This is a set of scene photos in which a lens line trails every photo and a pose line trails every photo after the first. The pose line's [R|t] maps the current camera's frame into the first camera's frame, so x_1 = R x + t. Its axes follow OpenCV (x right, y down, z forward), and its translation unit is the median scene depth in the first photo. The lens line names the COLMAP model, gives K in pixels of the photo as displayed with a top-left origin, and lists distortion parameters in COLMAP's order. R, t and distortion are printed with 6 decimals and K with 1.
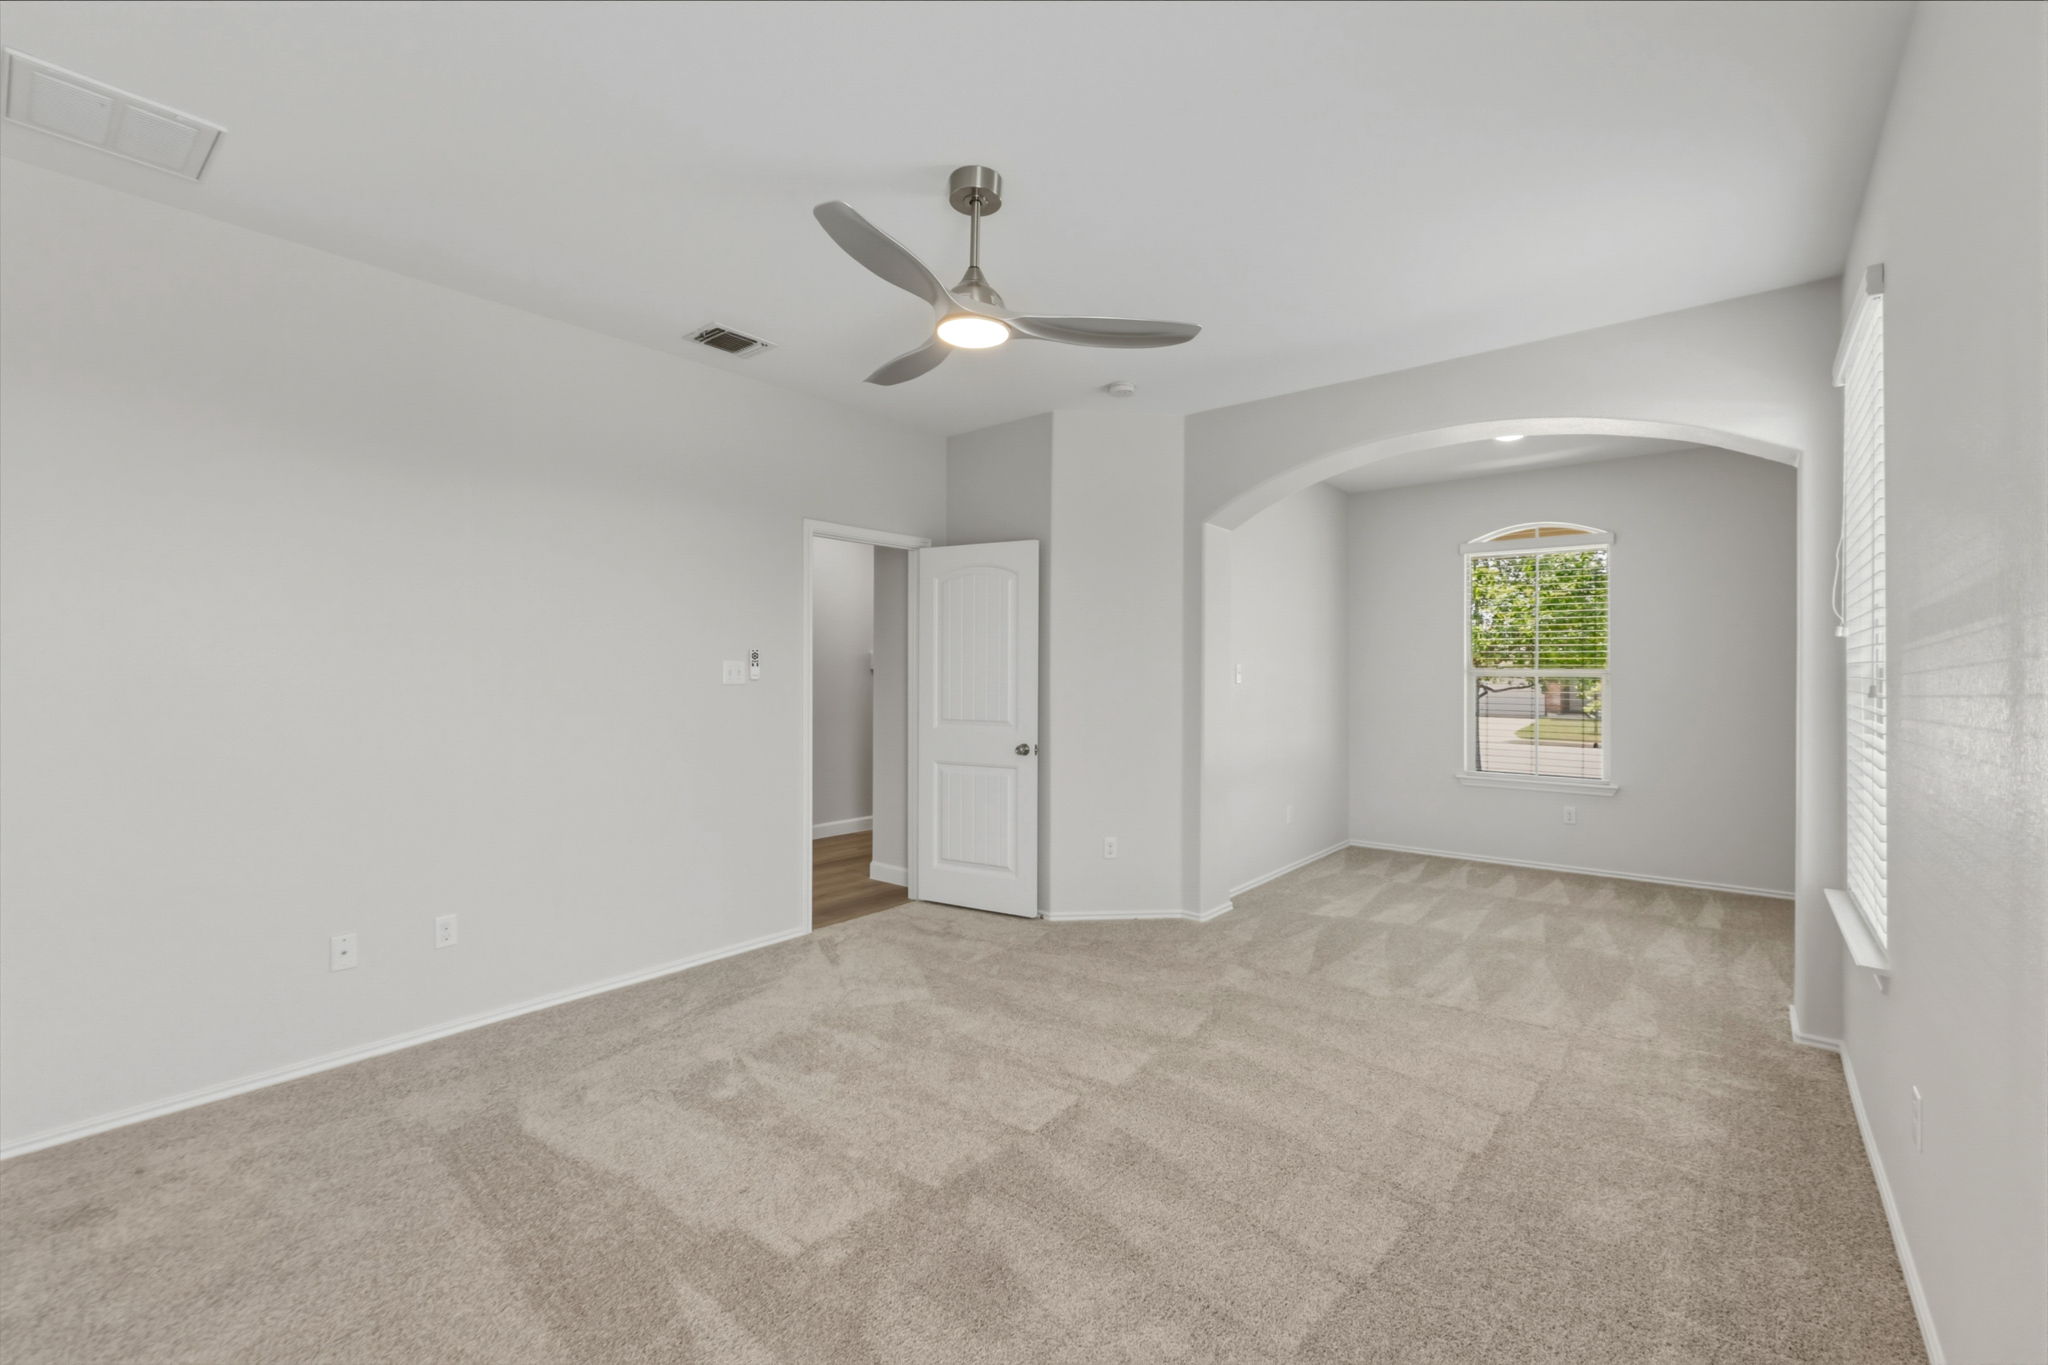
lens RADIAL K [[857.4, 0, 1037.3], [0, 857.4, 668.9], [0, 0, 1]] dist [-0.007623, -0.000254]
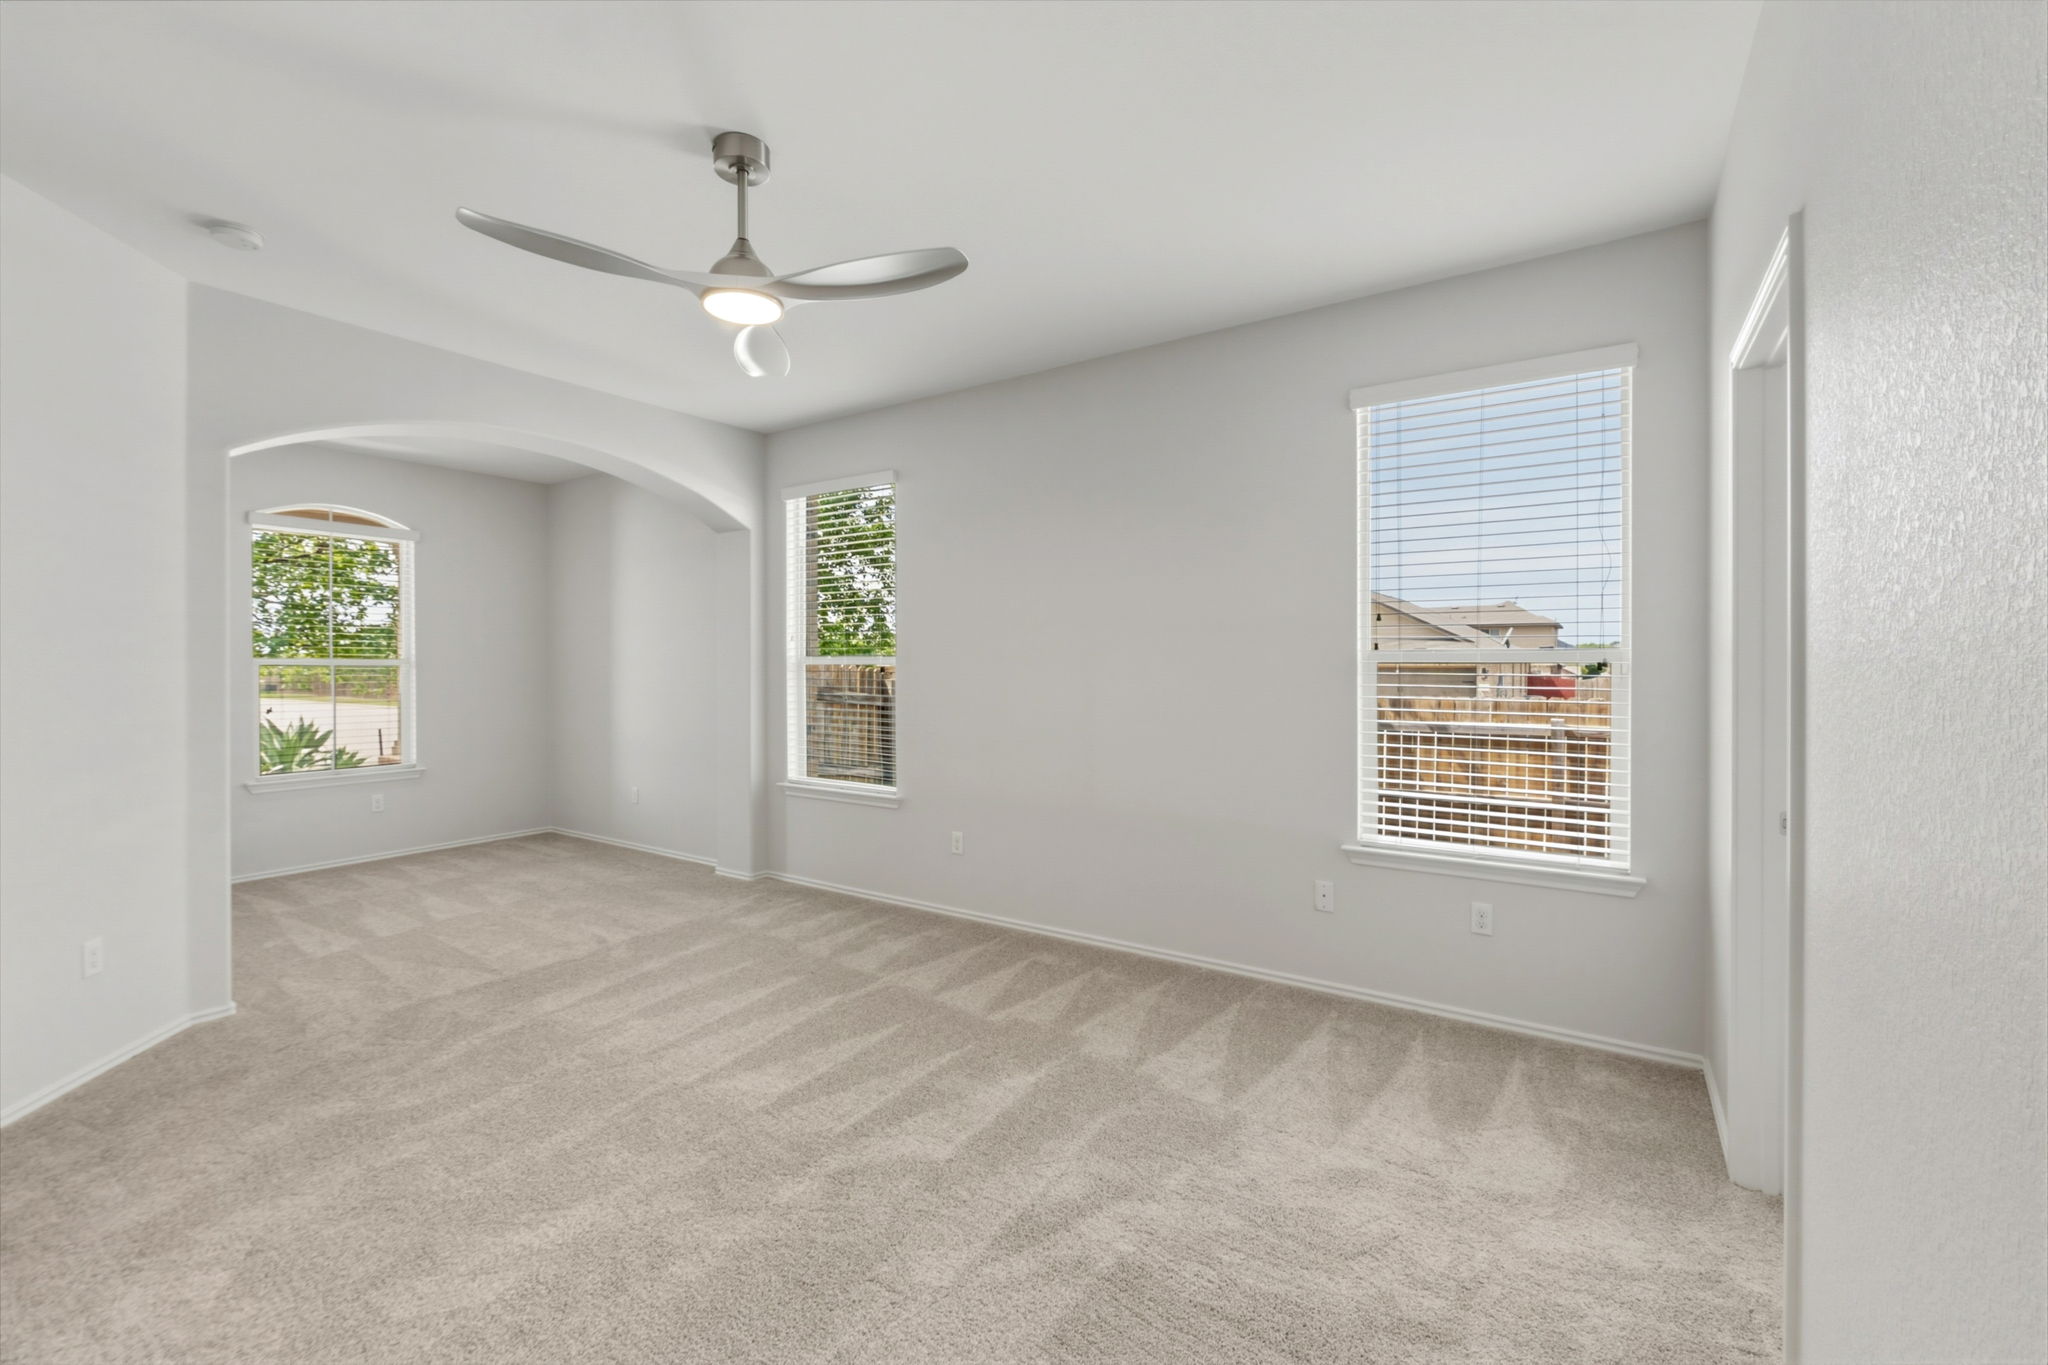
lens RADIAL K [[857.4, 0, 1037.3], [0, 857.4, 668.9], [0, 0, 1]] dist [-0.007623, -0.000254]
pose [[-0.086185, -0.004250, 0.996270, -0.670288], [-0.008857, 0.999955, 0.003499, 0.000446], [-0.996240, -0.008522, -0.086219, 0.454690]]
